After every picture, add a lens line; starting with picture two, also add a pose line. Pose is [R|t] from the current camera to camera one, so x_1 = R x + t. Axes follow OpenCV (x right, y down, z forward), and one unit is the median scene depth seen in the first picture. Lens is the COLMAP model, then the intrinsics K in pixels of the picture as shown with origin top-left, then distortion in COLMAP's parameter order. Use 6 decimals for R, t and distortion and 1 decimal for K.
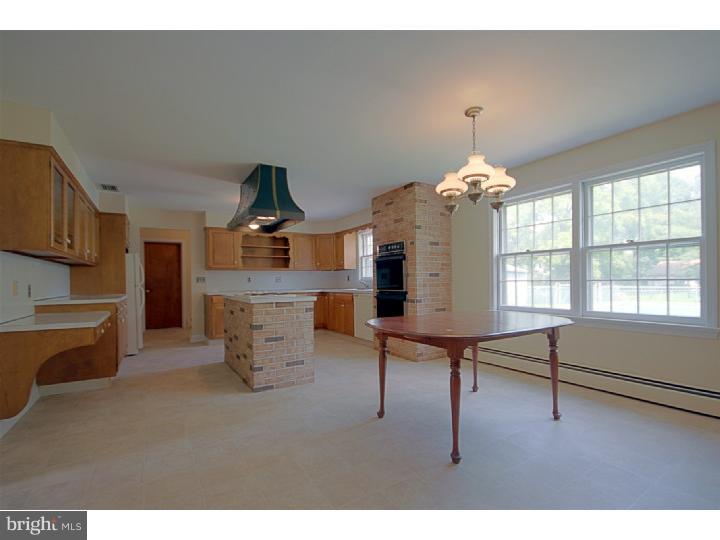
lens RADIAL K [[343.9, 0, 361.1], [0, 343.9, 281.9], [0, 0, 1]] dist [0.003236, -0.000278]
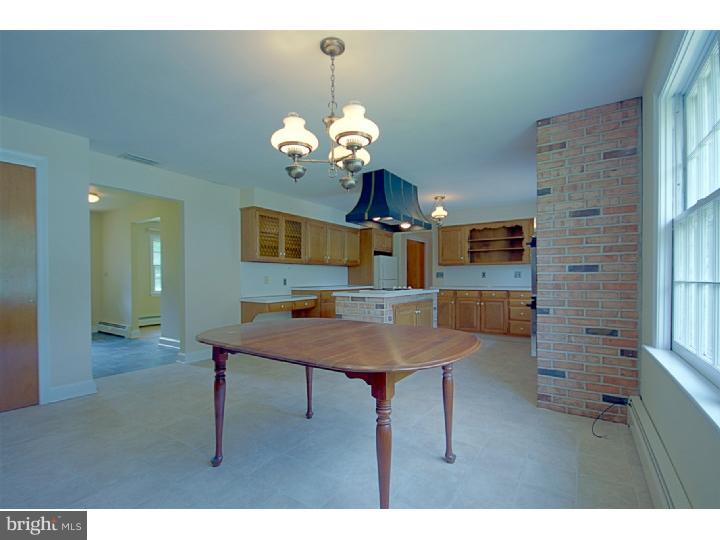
lens RADIAL K [[329.3, 0, 357.1], [0, 329.3, 282.2], [0, 0, 1]] dist [-0.002368, -0.011960]
pose [[0.407799, 0.022112, -0.912804, 0.510737], [-0.002308, 0.999728, 0.023187, -0.008885], [0.913069, -0.007349, 0.407739, 0.402239]]
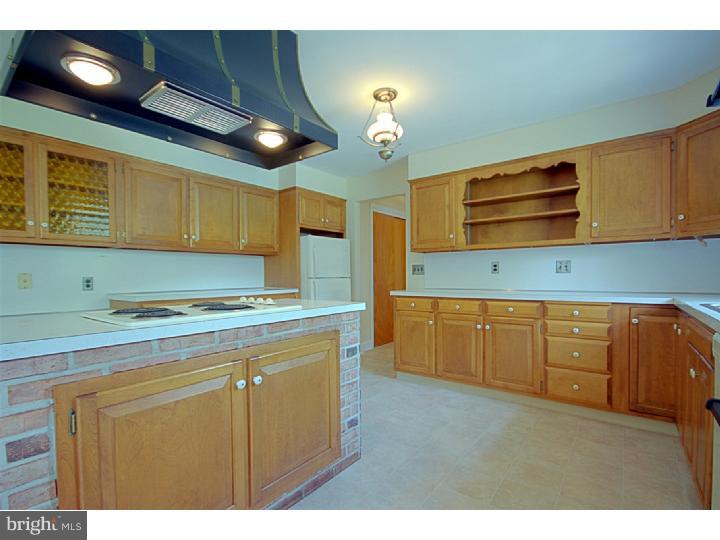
lens RADIAL K [[343.9, 0, 361.1], [0, 343.9, 281.9], [0, 0, 1]] dist [0.003236, -0.000278]
pose [[0.353274, 0.028127, -0.935097, 0.108036], [0.003439, 0.999502, 0.031364, -0.003620], [0.935514, -0.014296, 0.353001, 0.863708]]
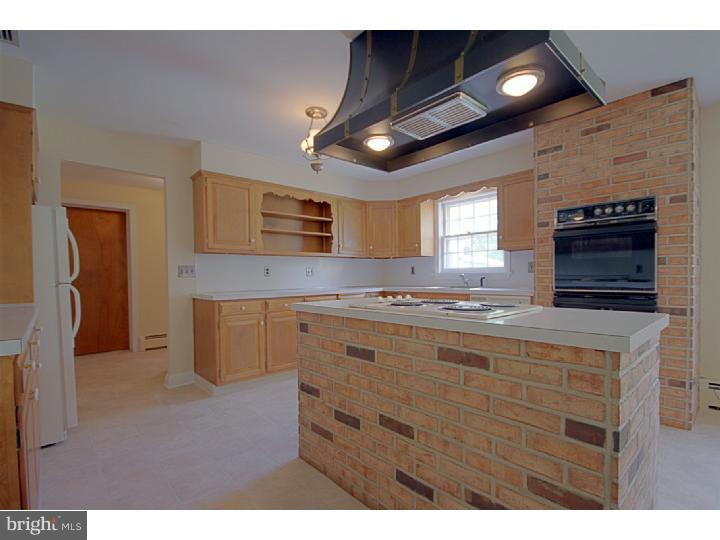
lens RADIAL K [[343.9, 0, 361.1], [0, 343.9, 281.9], [0, 0, 1]] dist [0.003236, -0.000278]
pose [[0.982503, -0.001398, 0.186241, -0.375805], [-0.001492, 0.999881, 0.015377, 0.003112], [-0.186240, -0.015386, 0.982384, 0.527175]]
